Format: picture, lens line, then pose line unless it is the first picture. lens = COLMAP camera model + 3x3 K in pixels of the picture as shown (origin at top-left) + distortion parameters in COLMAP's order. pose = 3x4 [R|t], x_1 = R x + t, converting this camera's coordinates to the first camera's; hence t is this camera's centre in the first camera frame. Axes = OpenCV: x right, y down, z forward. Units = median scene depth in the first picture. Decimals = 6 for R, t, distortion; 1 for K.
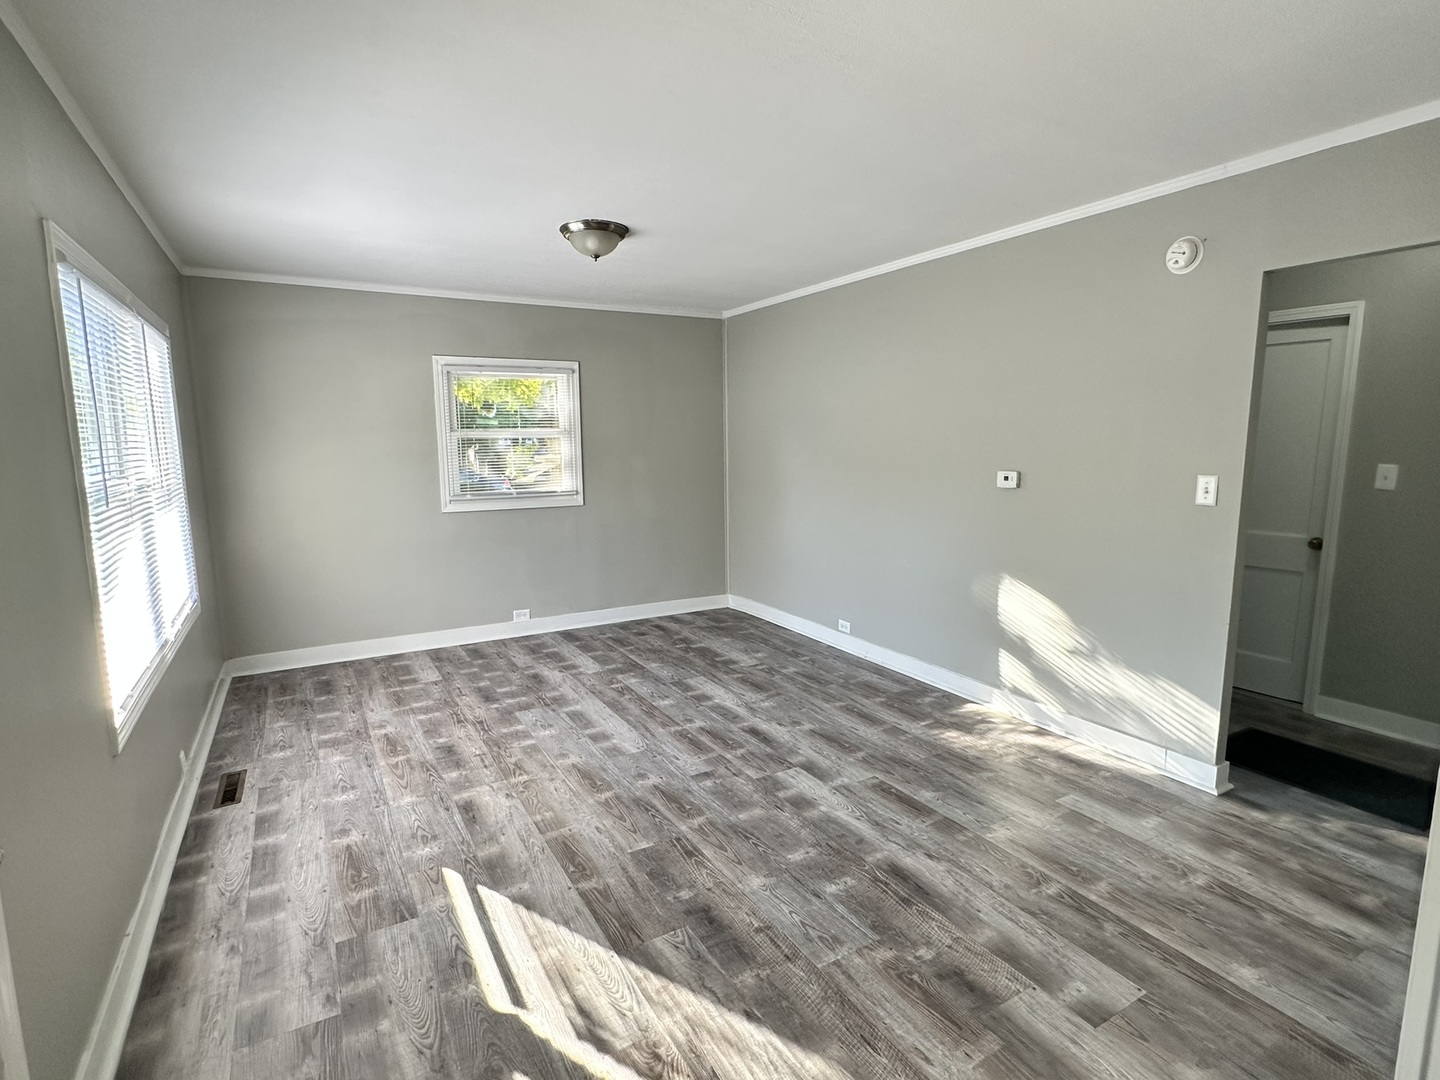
lens RADIAL K [[720.7, 0, 717.0], [0, 720.7, 545.3], [0, 0, 1]] dist [0.014124, 0.000407]
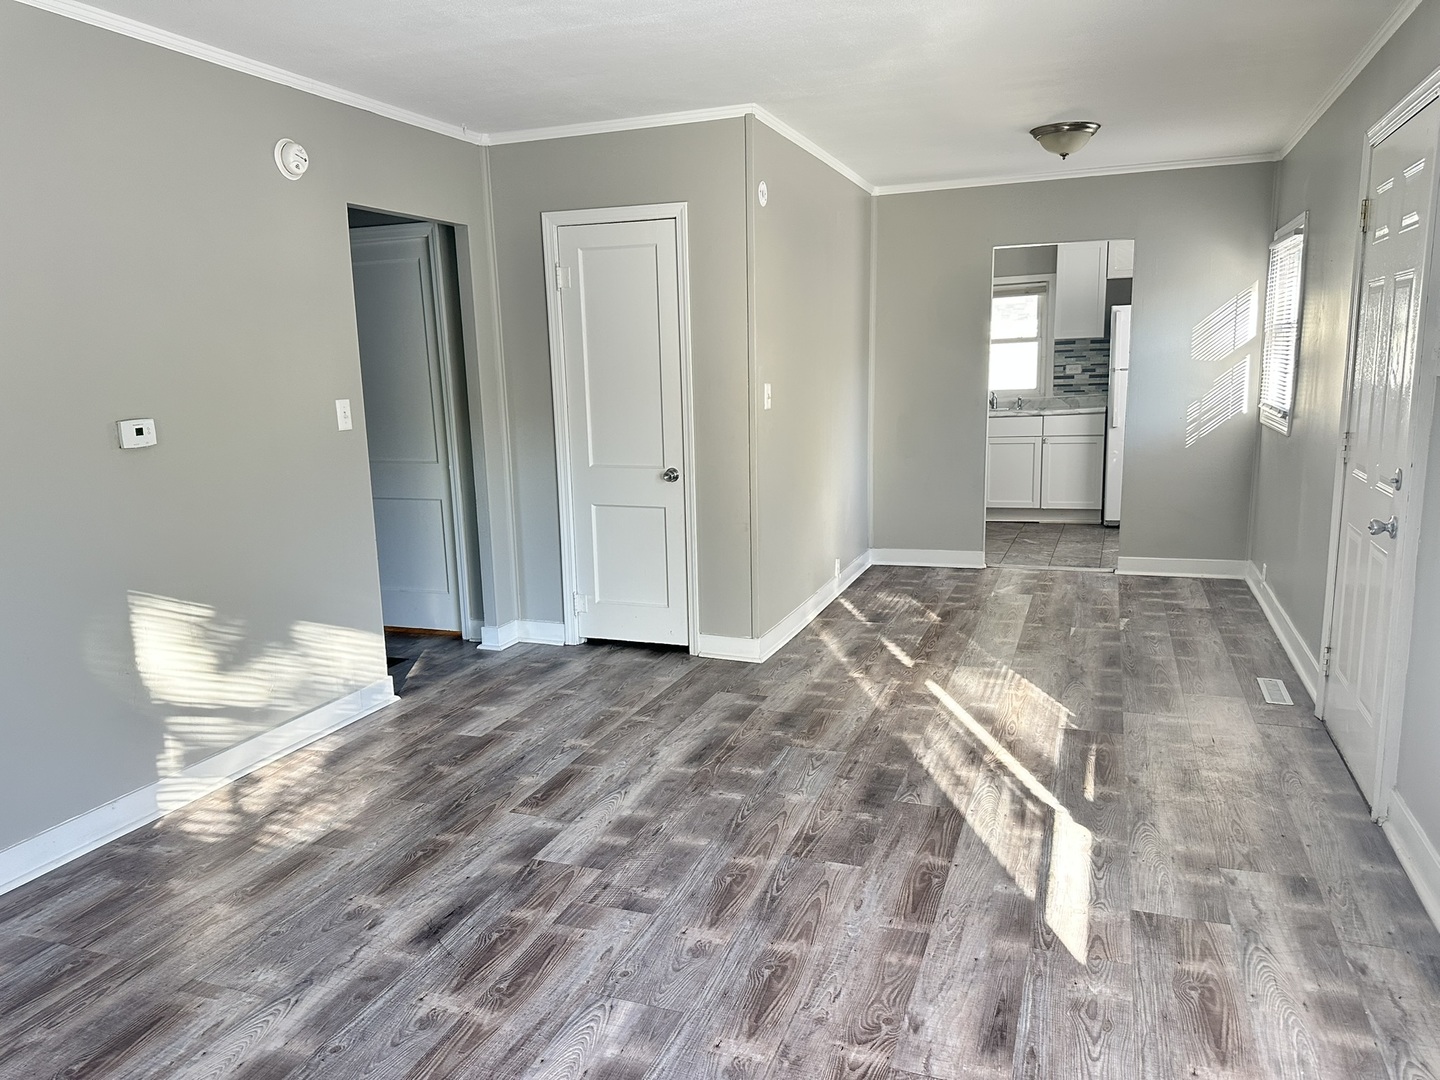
lens RADIAL K [[1016.6, 0, 713.7], [0, 1016.6, 536.2], [0, 0, 1]] dist [0.129509, -0.175101]
pose [[-0.626586, -0.110319, 0.771505, -0.703429], [0.148431, 0.954919, 0.257095, -0.193398], [-0.765087, 0.275607, -0.581964, 1.389036]]
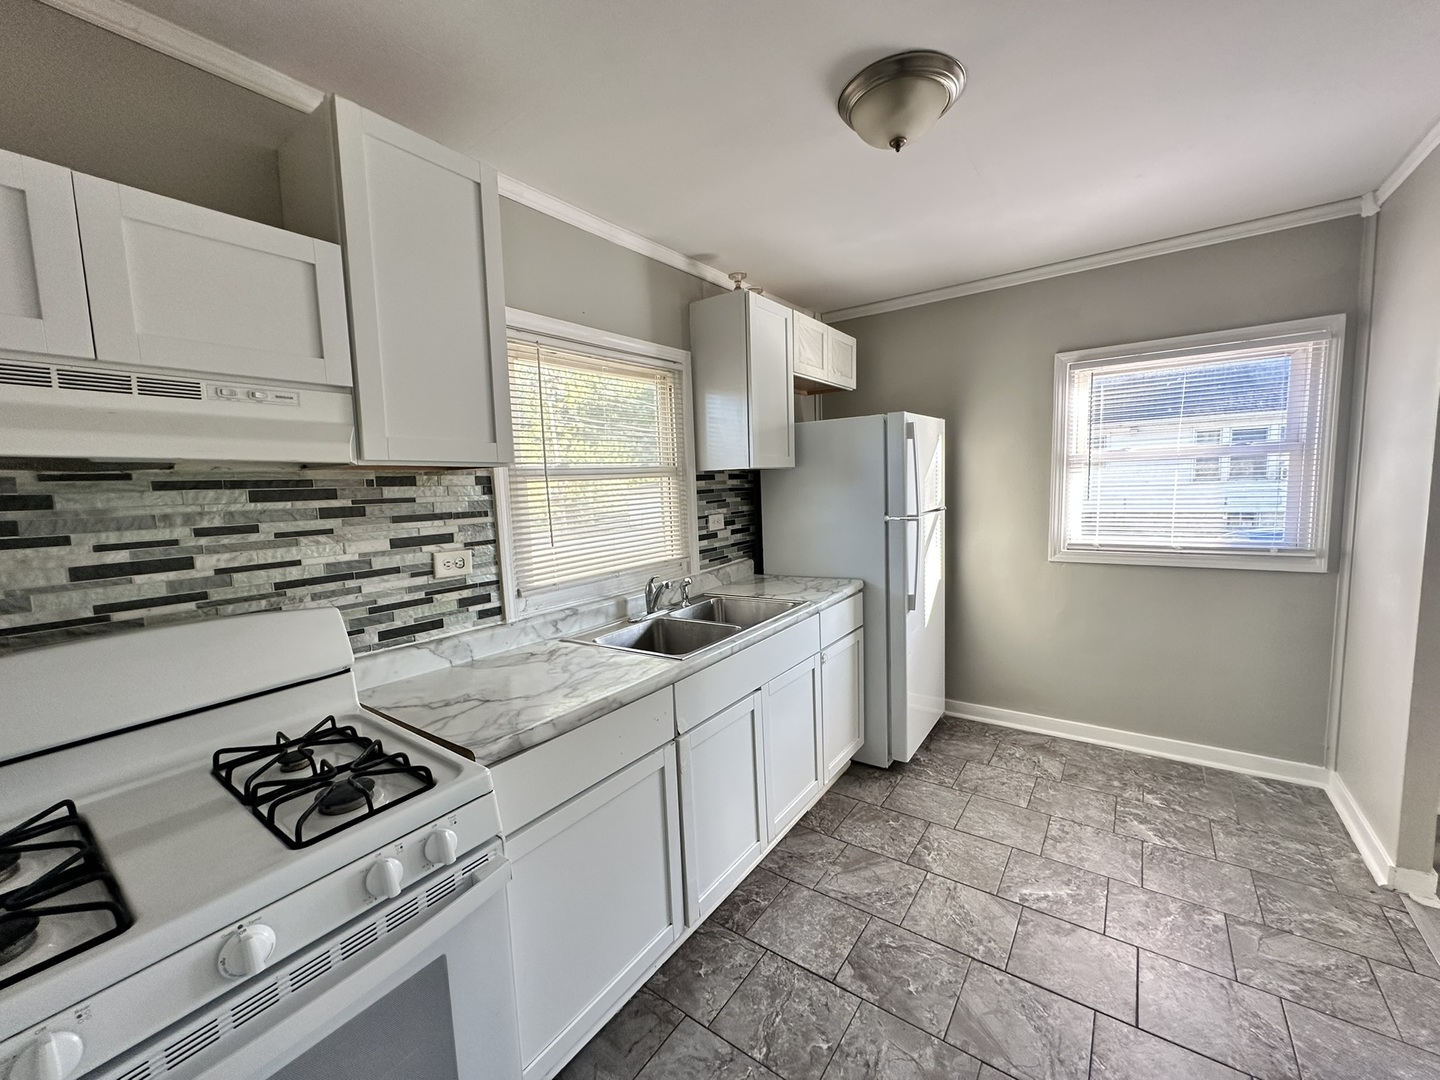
lens RADIAL K [[576.7, 0, 718.6], [0, 576.7, 540.3], [0, 0, 1]] dist [-0.004320, 0.002273]
pose [[-0.910887, 0.081814, -0.404464, 1.267725], [-0.018692, 0.970963, 0.238500, 0.049625], [0.412232, 0.224807, -0.882908, -0.300339]]
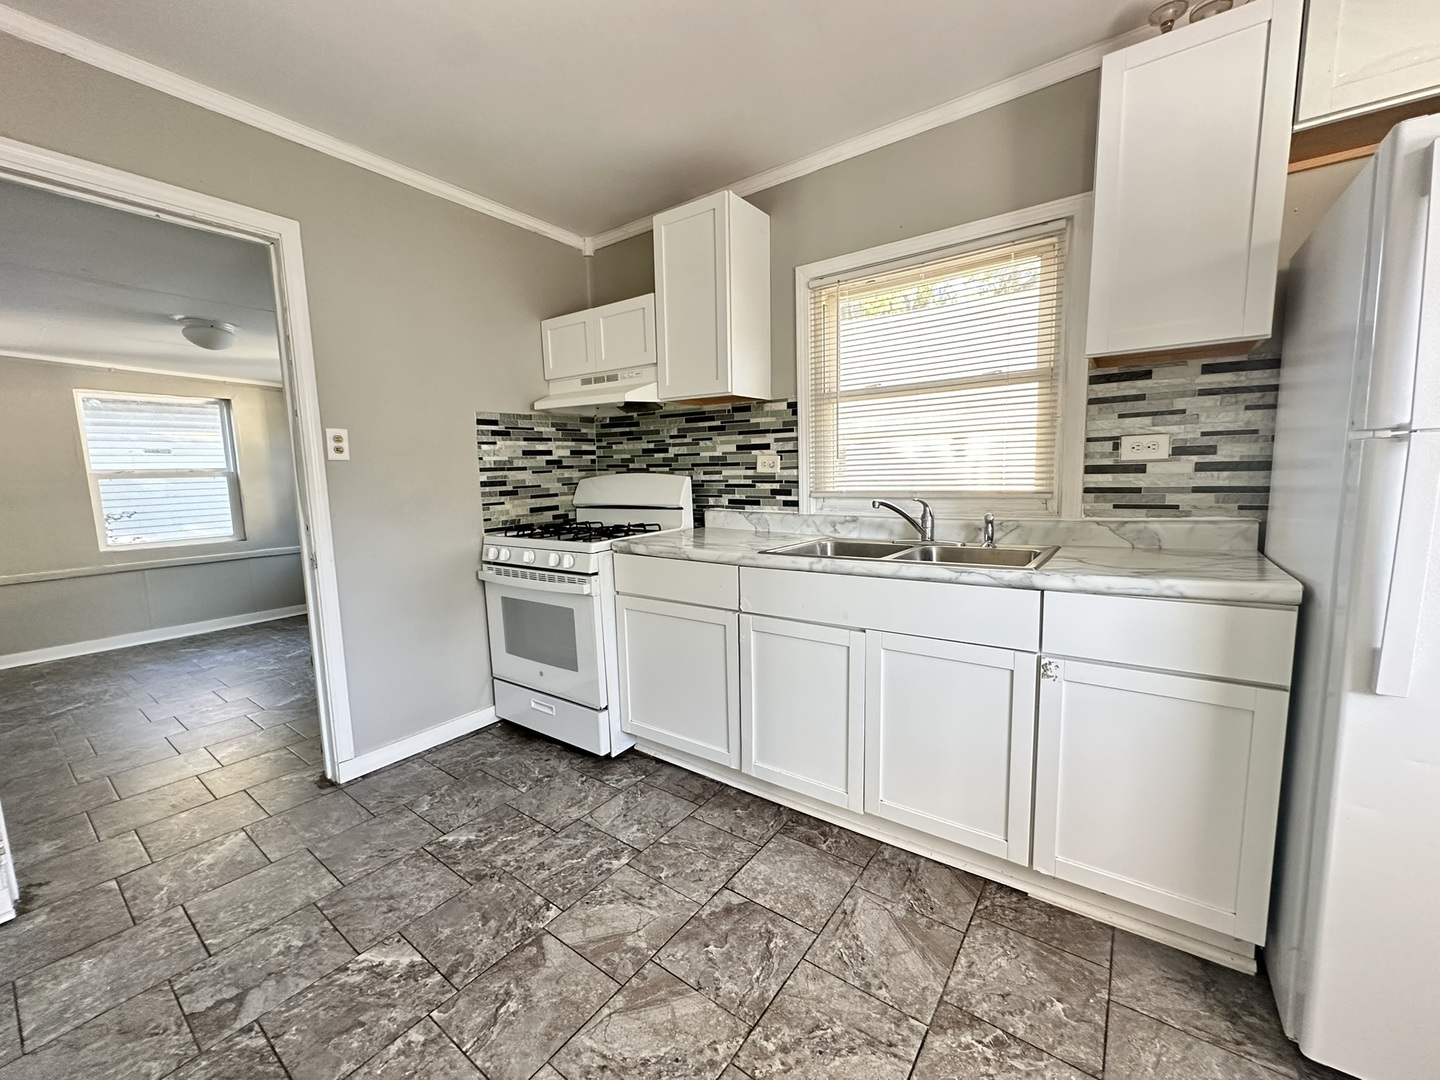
lens RADIAL K [[576.7, 0, 718.6], [0, 576.7, 540.3], [0, 0, 1]] dist [-0.004320, 0.002273]
pose [[-0.404734, -0.099704, 0.908983, 0.538454], [0.164297, 0.969933, 0.179545, 0.156568], [-0.899554, 0.222011, -0.376184, -0.497776]]
